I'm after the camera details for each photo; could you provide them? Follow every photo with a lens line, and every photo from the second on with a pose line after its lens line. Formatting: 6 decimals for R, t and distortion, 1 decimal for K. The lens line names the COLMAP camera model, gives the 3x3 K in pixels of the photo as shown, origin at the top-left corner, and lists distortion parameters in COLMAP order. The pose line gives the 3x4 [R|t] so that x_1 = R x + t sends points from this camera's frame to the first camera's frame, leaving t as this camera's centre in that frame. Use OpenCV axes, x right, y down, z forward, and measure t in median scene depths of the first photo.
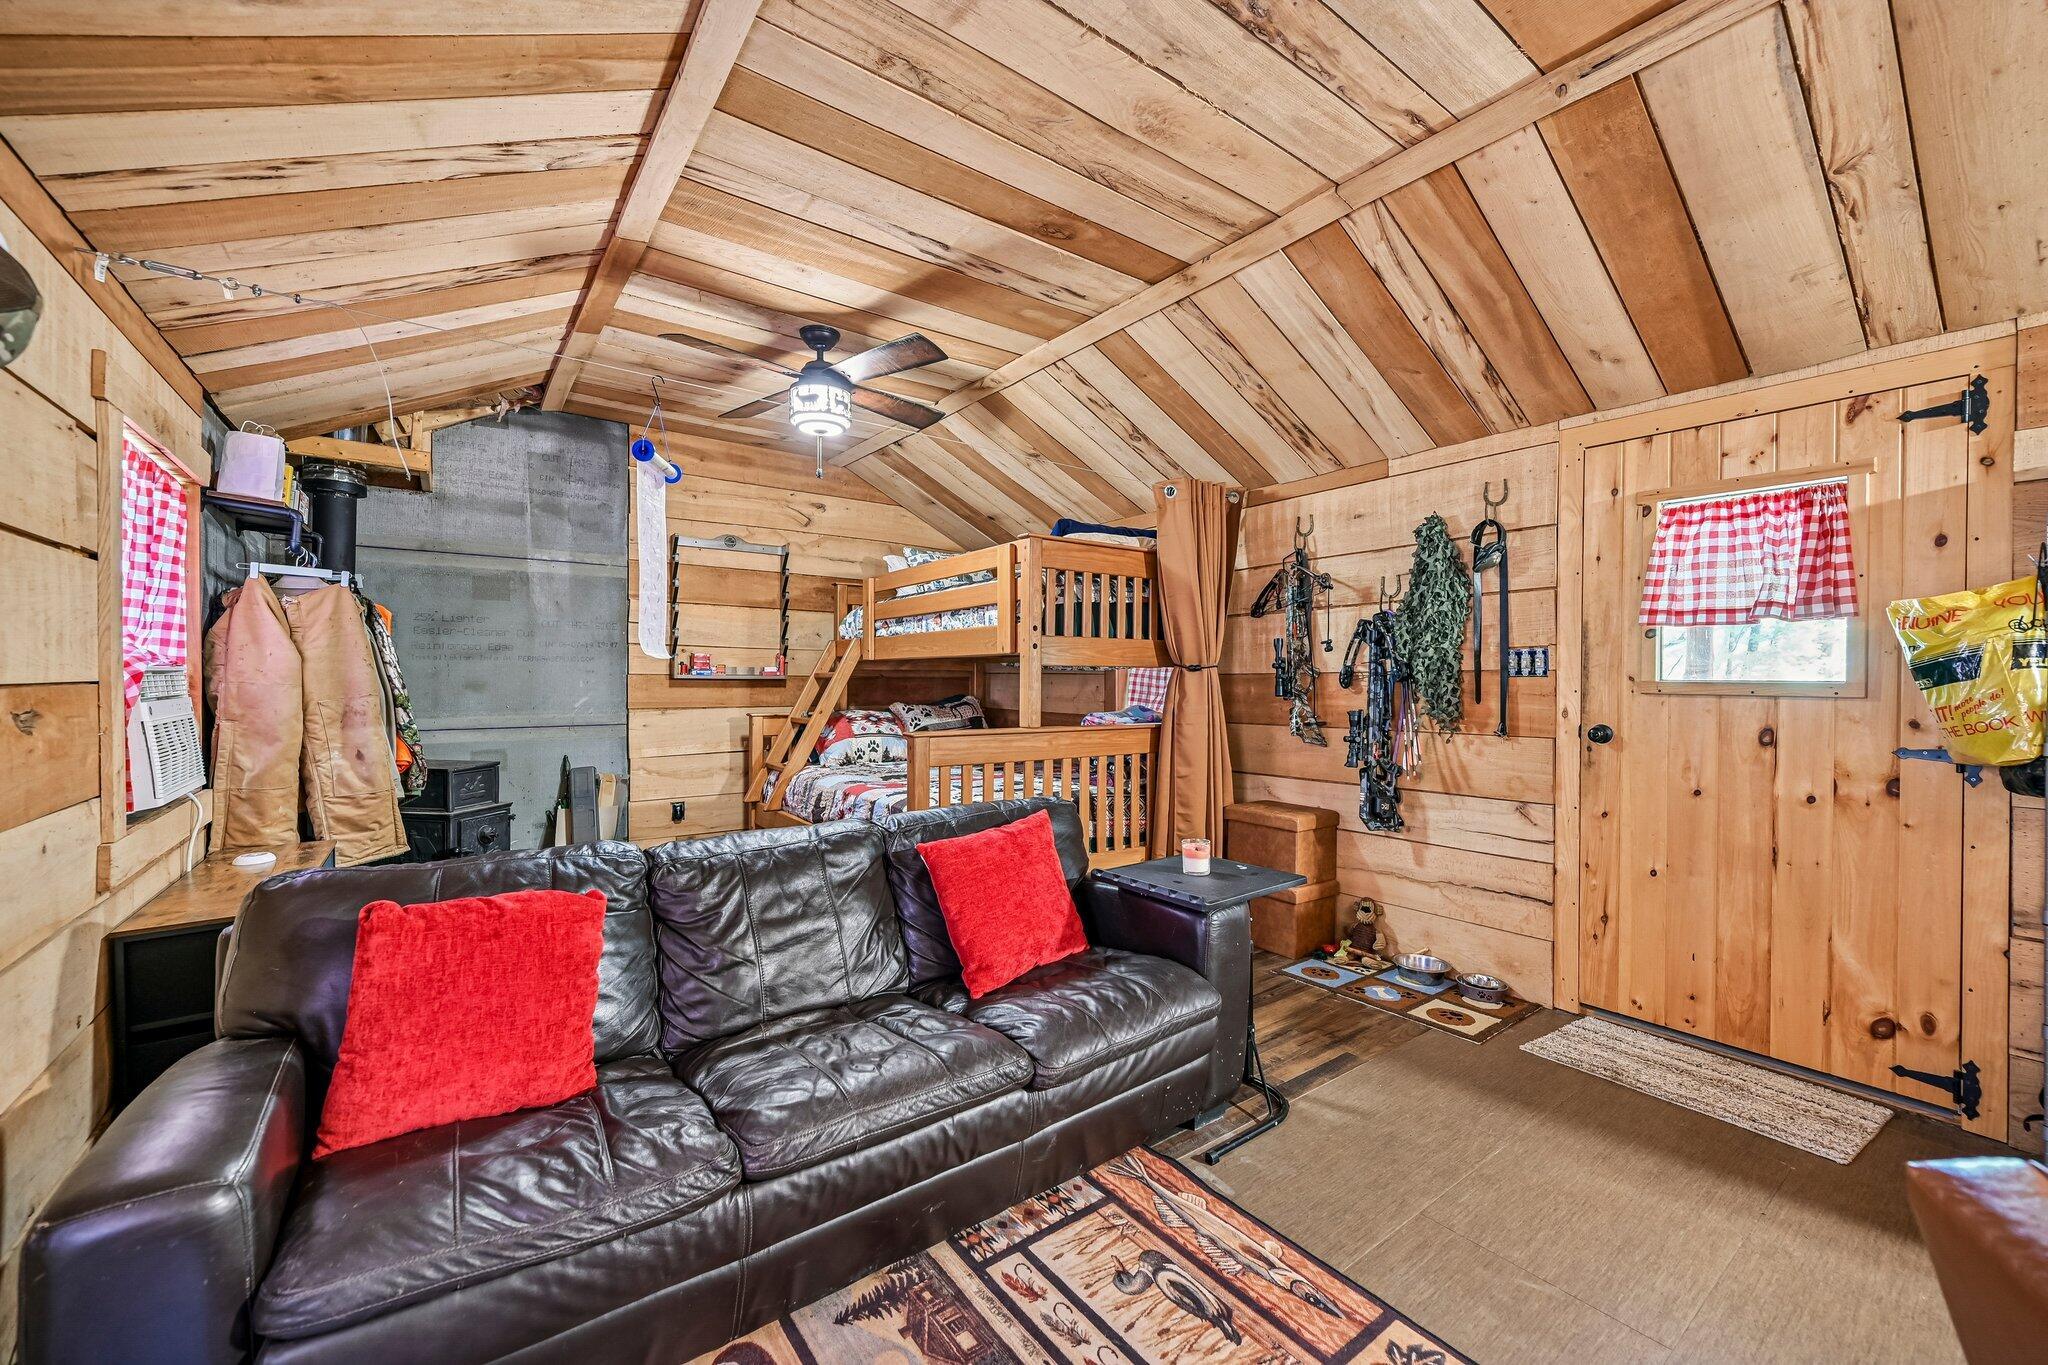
lens RADIAL K [[816.7, 0, 1028.9], [0, 816.7, 678.3], [0, 0, 1]] dist [-0.000602, 0.000148]
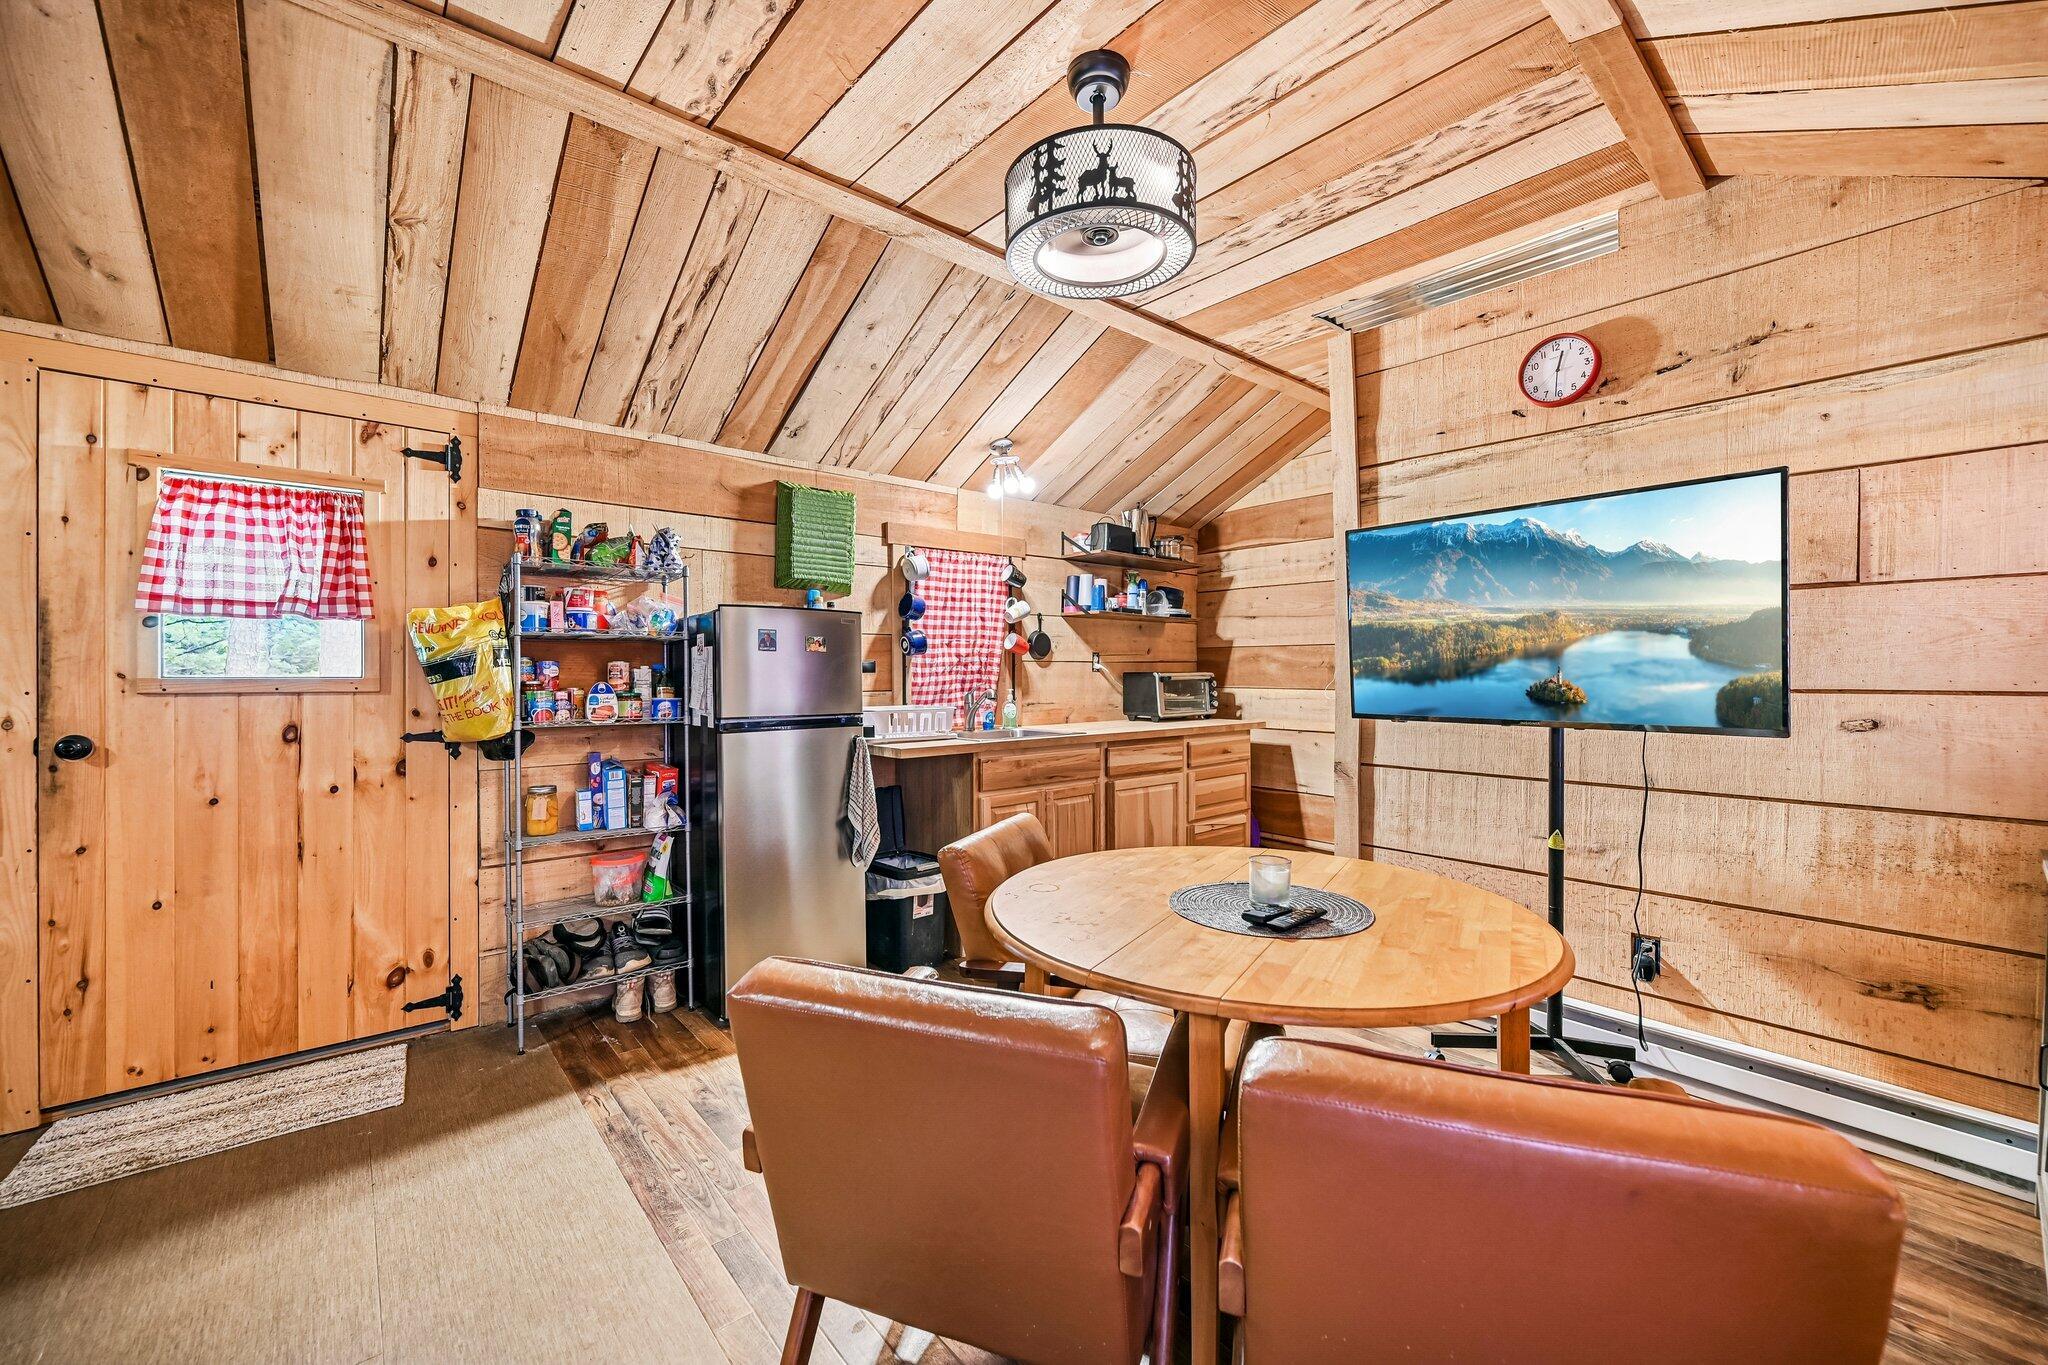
lens RADIAL K [[816.7, 0, 1025.8], [0, 816.7, 679.4], [0, 0, 1]] dist [-0.000602, 0.000148]
pose [[-0.075035, -0.009375, 0.997137, -0.157211], [0.002999, 0.999949, 0.009628, -0.001123], [-0.997176, 0.003712, -0.075004, 0.183200]]
